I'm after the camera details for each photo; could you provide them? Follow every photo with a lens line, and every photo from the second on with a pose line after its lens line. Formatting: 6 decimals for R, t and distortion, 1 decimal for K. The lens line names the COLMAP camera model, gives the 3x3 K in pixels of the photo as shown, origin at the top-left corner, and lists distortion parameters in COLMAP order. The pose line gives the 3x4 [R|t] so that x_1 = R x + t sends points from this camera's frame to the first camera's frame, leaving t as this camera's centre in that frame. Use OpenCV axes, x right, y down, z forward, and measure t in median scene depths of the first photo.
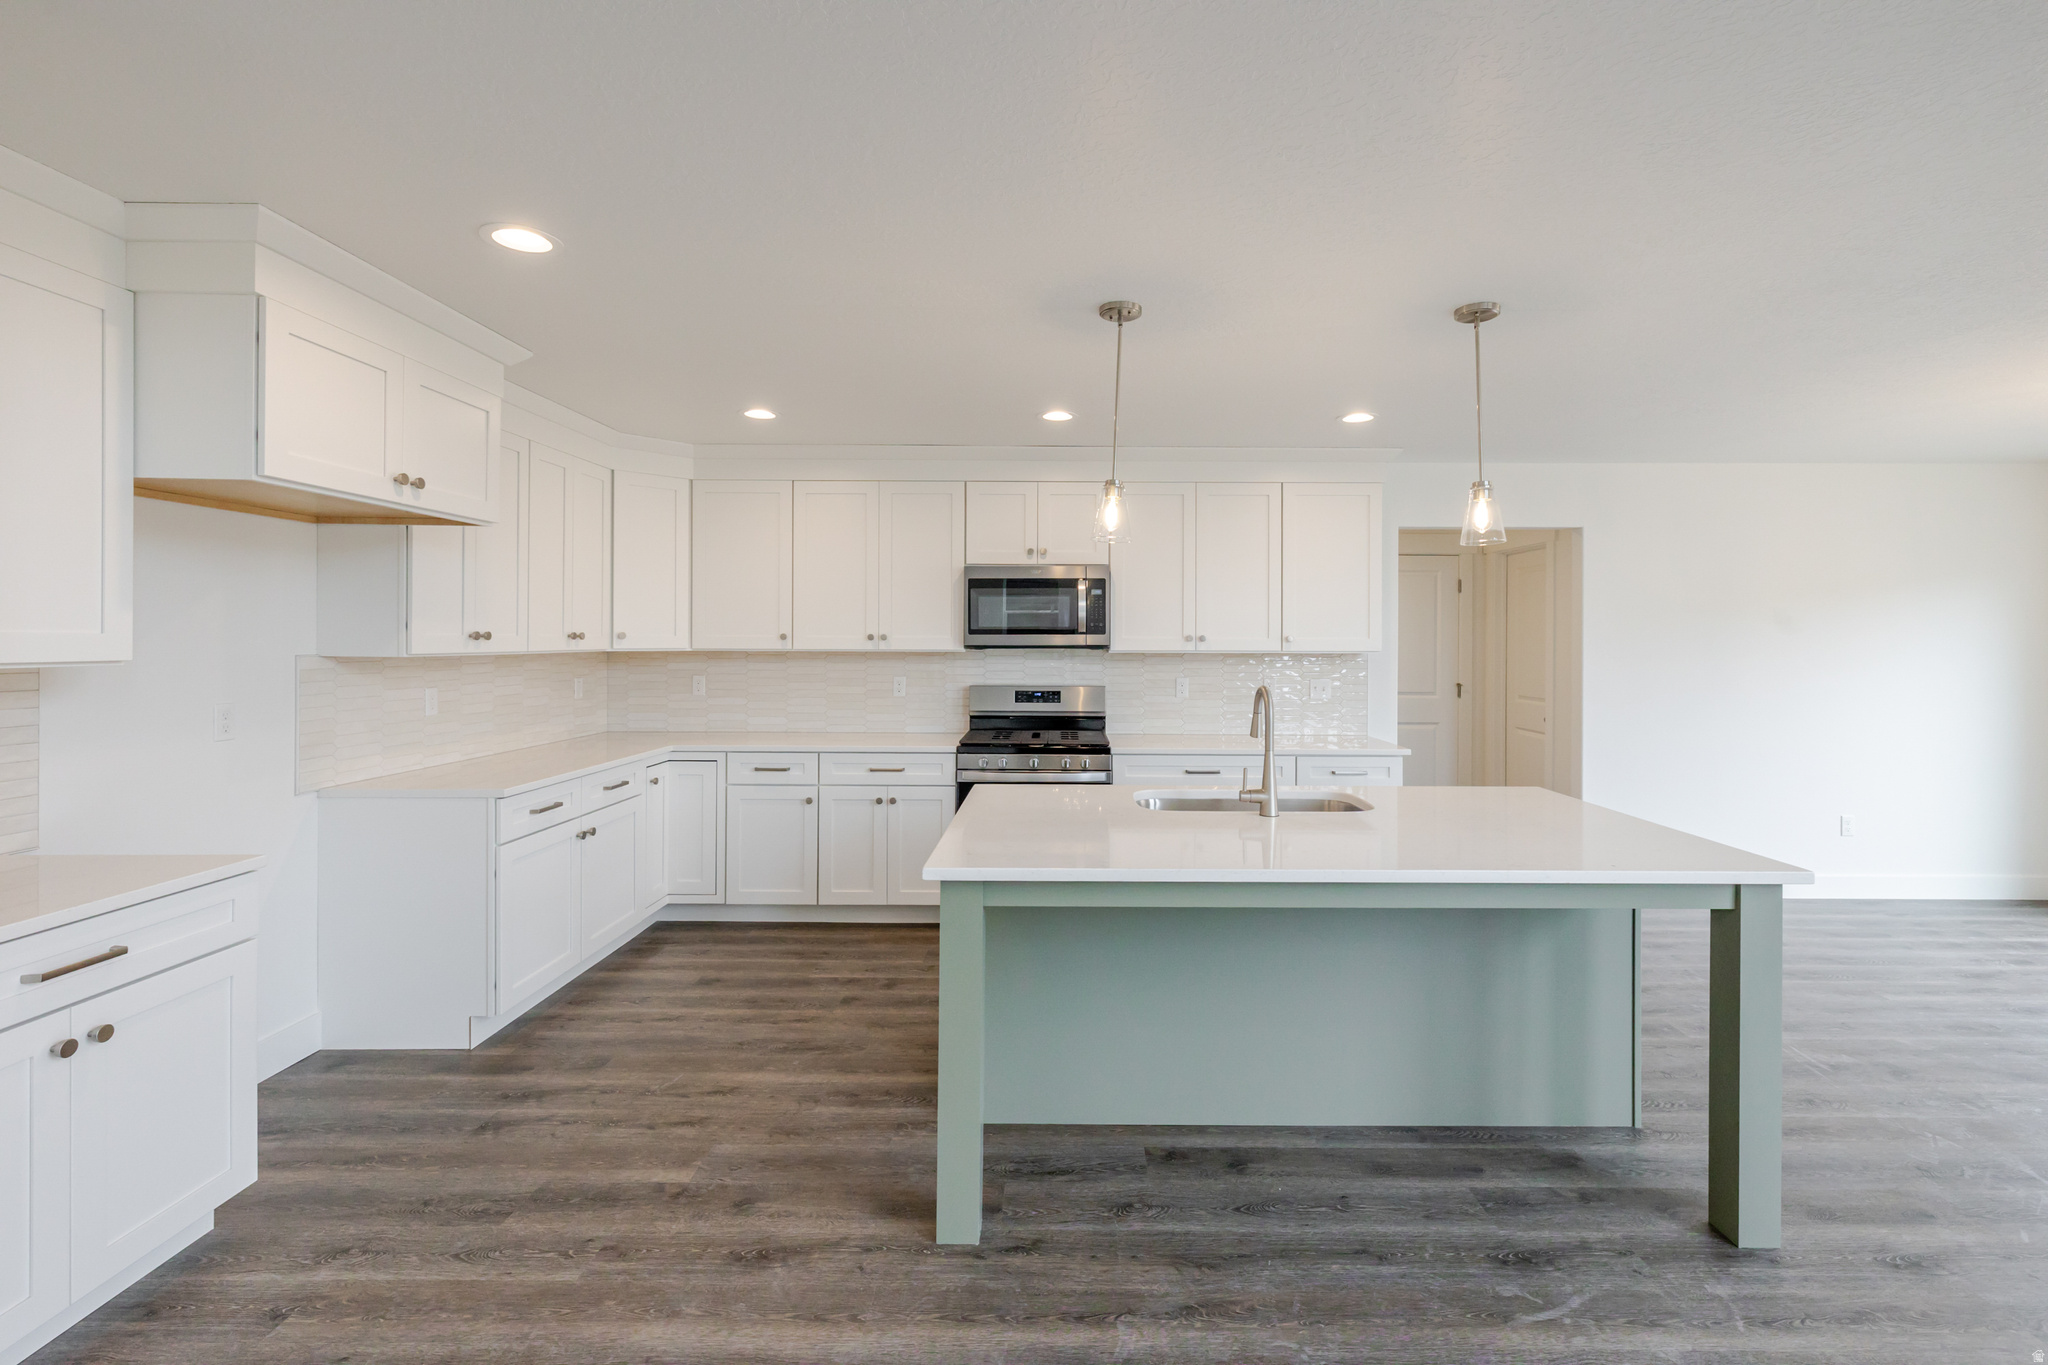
lens RADIAL K [[918.5, 0, 1065.7], [0, 918.5, 641.2], [0, 0, 1]] dist [-0.000520, -0.000245]
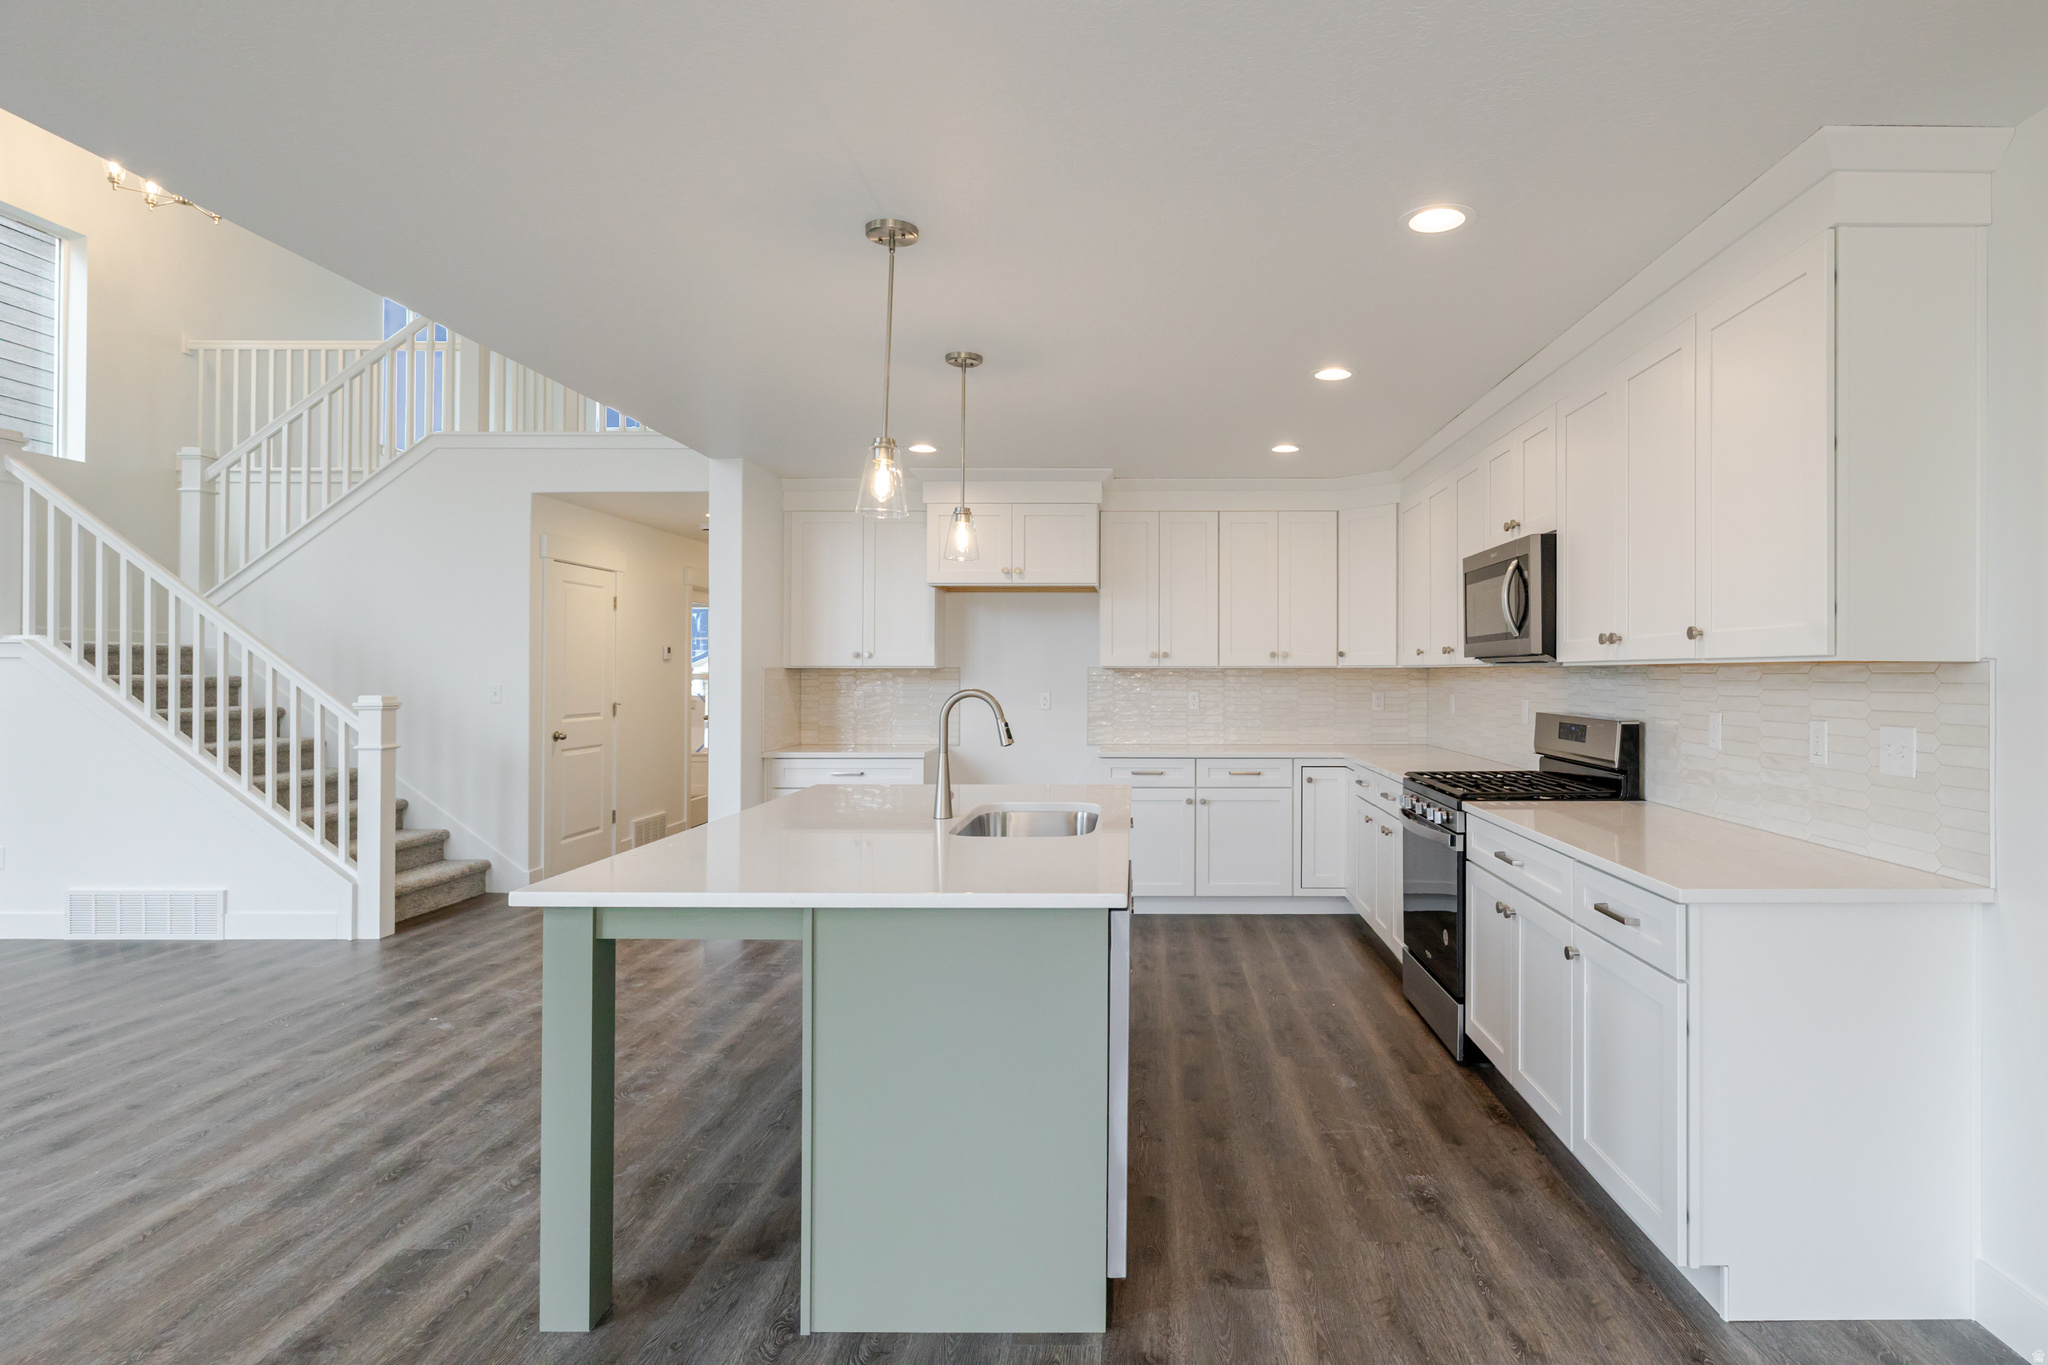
lens RADIAL K [[1068.5, 0, 1114.0], [0, 1068.5, 681.1], [0, 0, 1]] dist [-0.000686, -0.001660]
pose [[-0.014570, 0.006289, -0.999874, 1.127427], [-0.002378, 0.999977, 0.006324, 0.027957], [0.999891, 0.002470, -0.014554, 0.989512]]
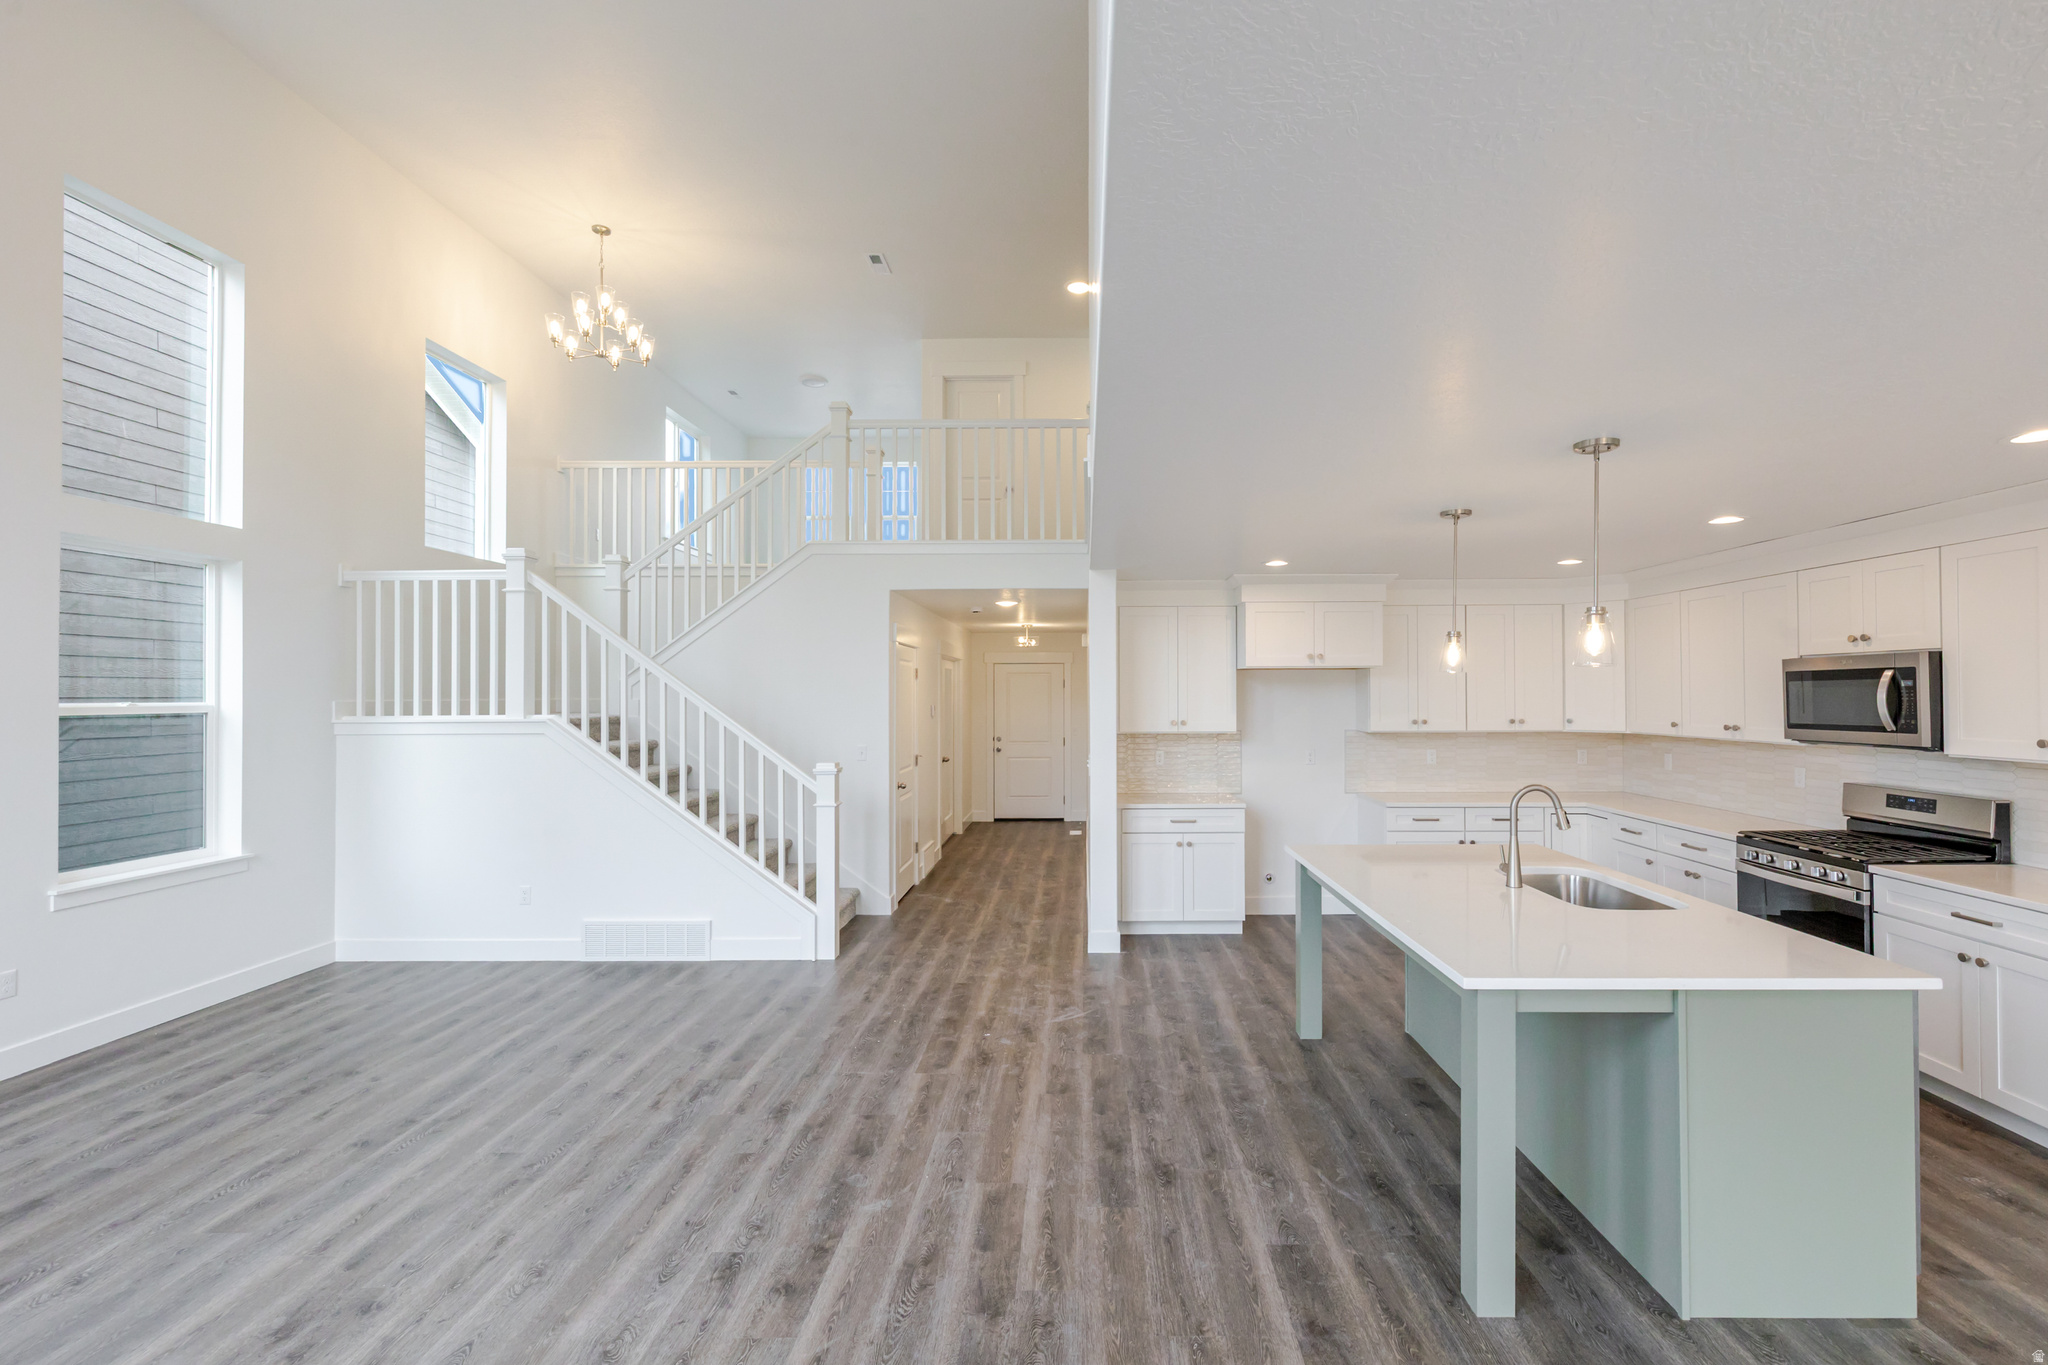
lens RADIAL K [[891.7, 0, 1064.9], [0, 891.7, 694.0], [0, 0, 1]] dist [0.001131, 0.000311]
pose [[-0.019778, -0.002963, -0.999800, 1.196182], [0.002092, 0.999993, -0.003005, -0.059519], [0.999802, -0.002151, -0.019772, 0.334838]]
